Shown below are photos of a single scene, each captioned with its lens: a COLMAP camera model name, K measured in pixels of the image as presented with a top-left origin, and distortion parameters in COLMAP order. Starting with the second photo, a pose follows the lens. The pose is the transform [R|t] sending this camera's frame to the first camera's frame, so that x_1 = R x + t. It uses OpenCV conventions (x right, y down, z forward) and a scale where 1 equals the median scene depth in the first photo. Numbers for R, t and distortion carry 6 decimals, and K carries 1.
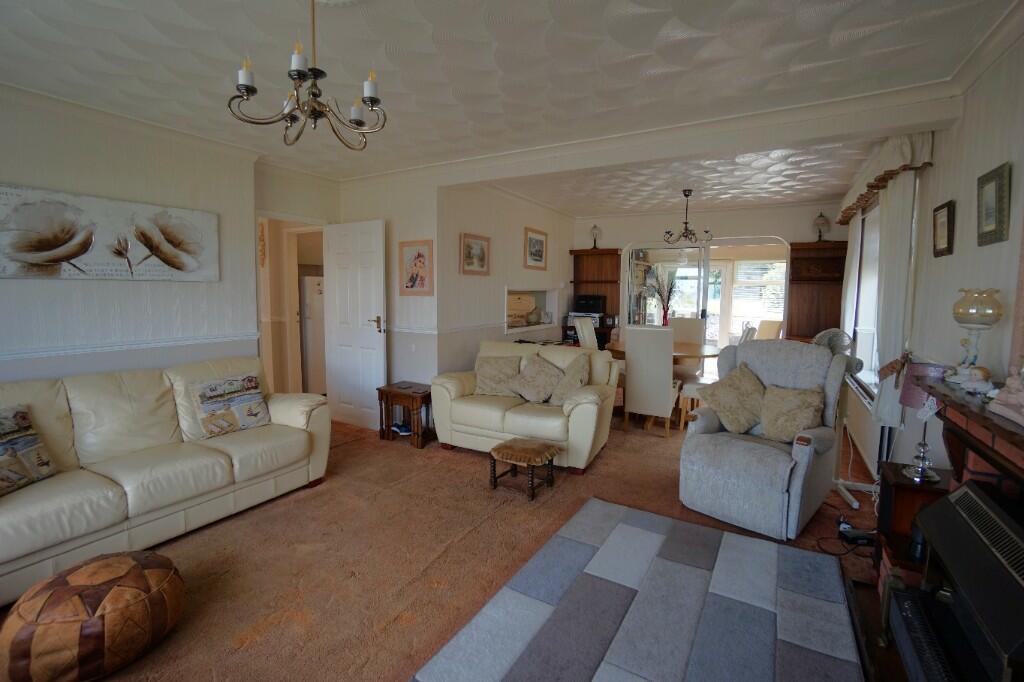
lens RADIAL K [[456.0, 0, 509.7], [0, 456.0, 332.8], [0, 0, 1]] dist [-0.063520, 0.022931]
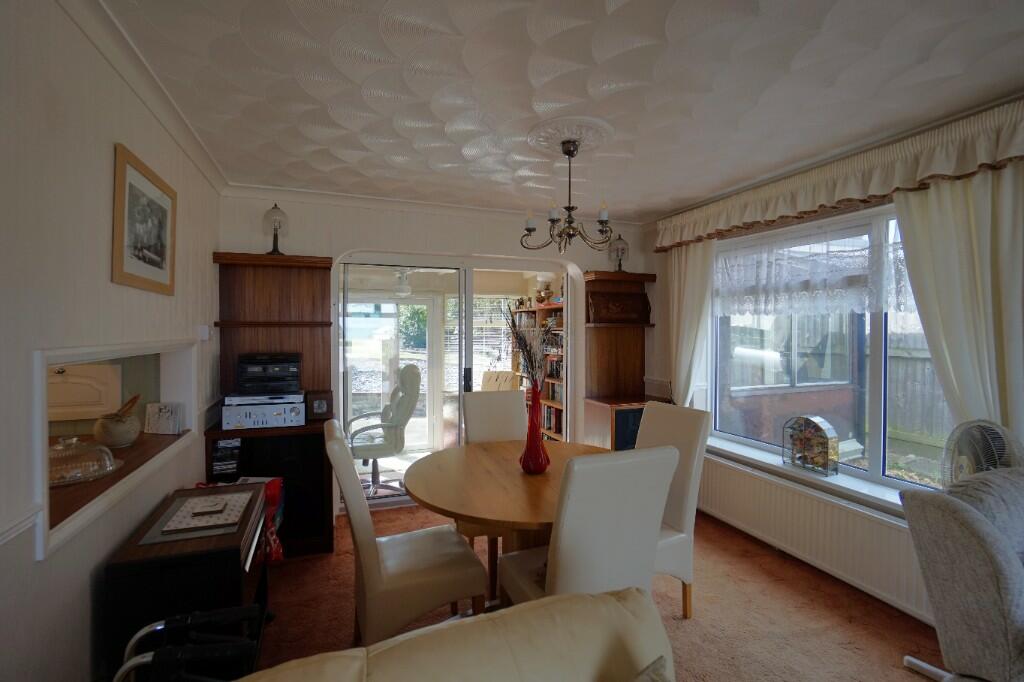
lens RADIAL K [[456.0, 0, 509.7], [0, 456.0, 332.8], [0, 0, 1]] dist [-0.063520, 0.022931]
pose [[0.621609, -0.015523, 0.783174, -0.029070], [0.077445, 0.996123, -0.041725, -0.071436], [-0.779490, 0.086589, 0.620401, 0.576329]]
